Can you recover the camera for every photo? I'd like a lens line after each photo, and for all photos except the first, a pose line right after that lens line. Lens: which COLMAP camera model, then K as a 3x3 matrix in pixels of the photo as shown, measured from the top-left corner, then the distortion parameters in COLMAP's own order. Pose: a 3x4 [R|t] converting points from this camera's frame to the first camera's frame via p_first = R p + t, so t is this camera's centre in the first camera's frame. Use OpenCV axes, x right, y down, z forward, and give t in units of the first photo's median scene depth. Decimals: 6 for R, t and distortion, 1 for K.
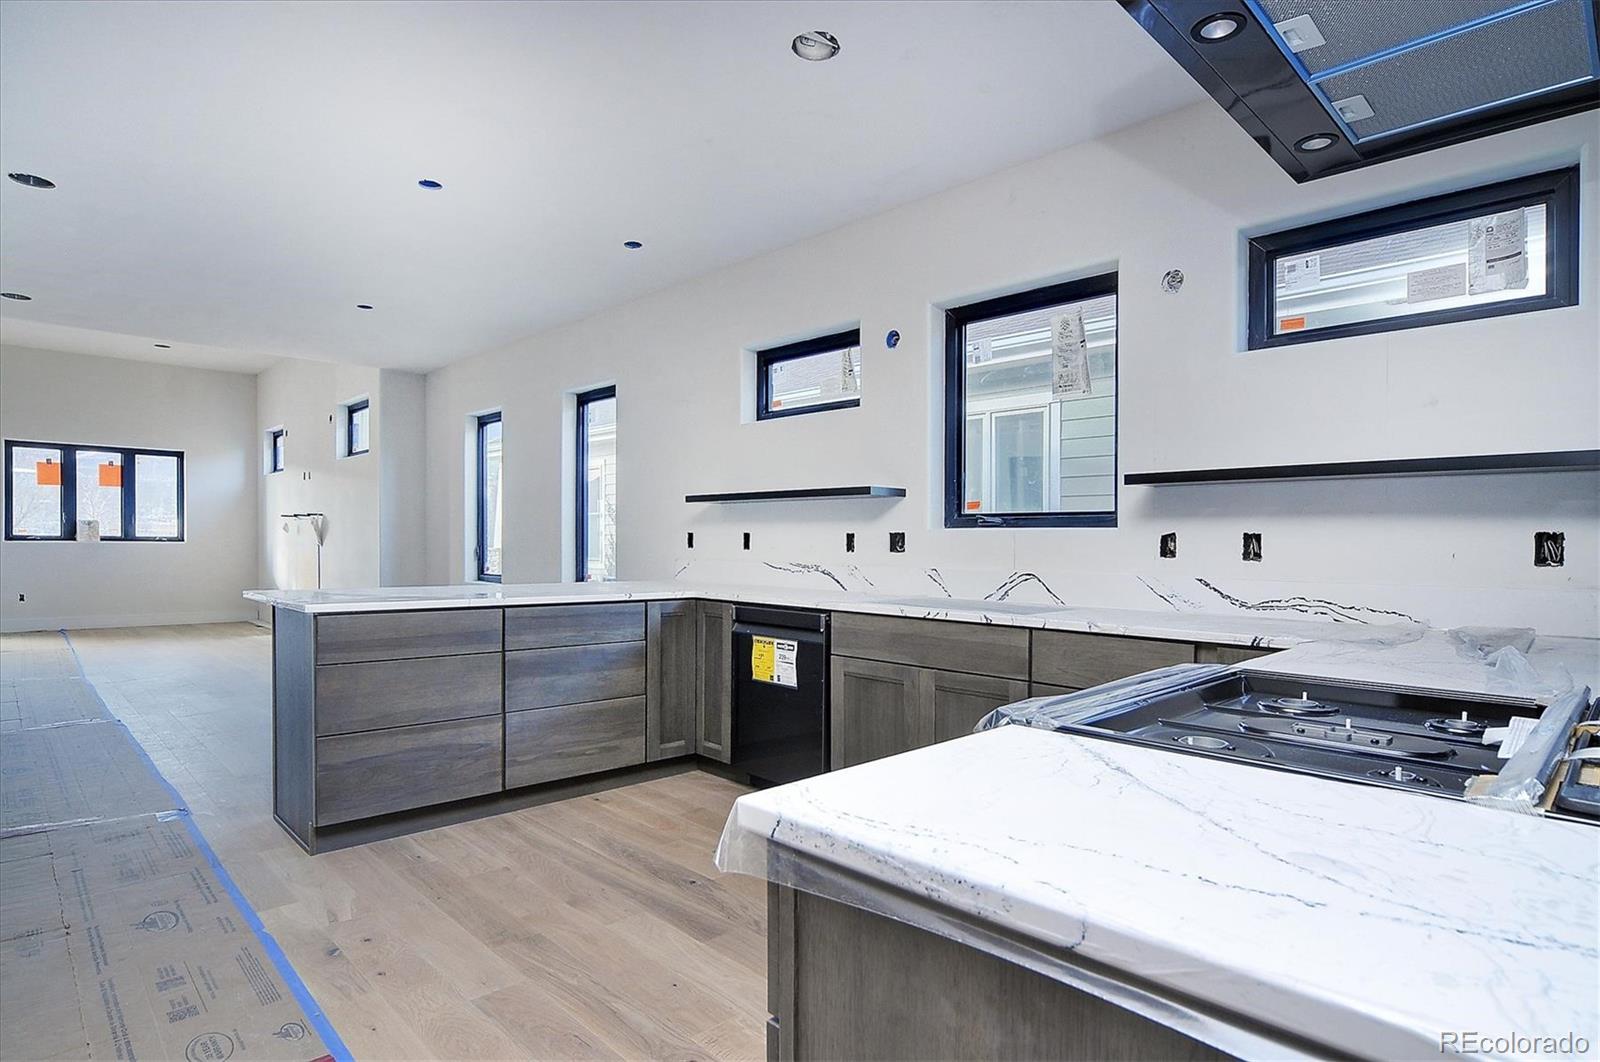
lens RADIAL K [[841.0, 0, 802.3], [0, 841.0, 548.7], [0, 0, 1]] dist [-0.021647, 0.000018]
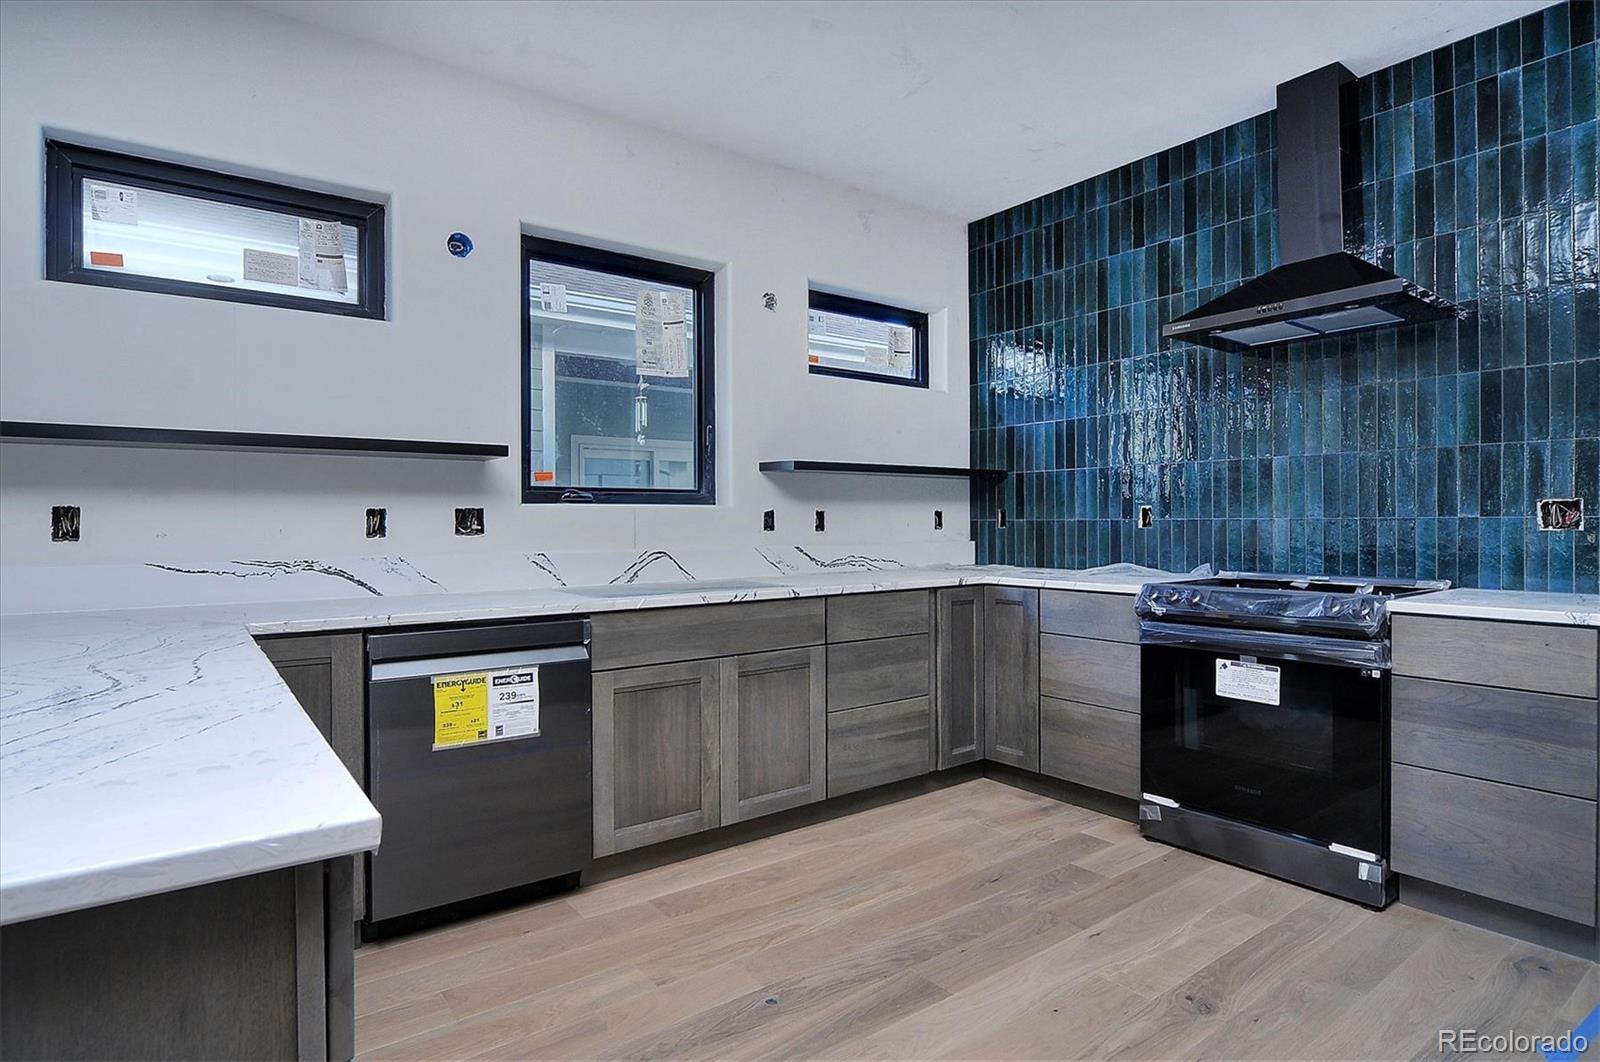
lens RADIAL K [[870.2, 0, 779.7], [0, 870.2, 503.9], [0, 0, 1]] dist [-0.005433, -0.000672]
pose [[0.136576, 0.008210, 0.990596, -0.690930], [0.014168, 0.999847, -0.010240, -0.012846], [-0.990528, 0.015433, 0.136438, 0.709312]]
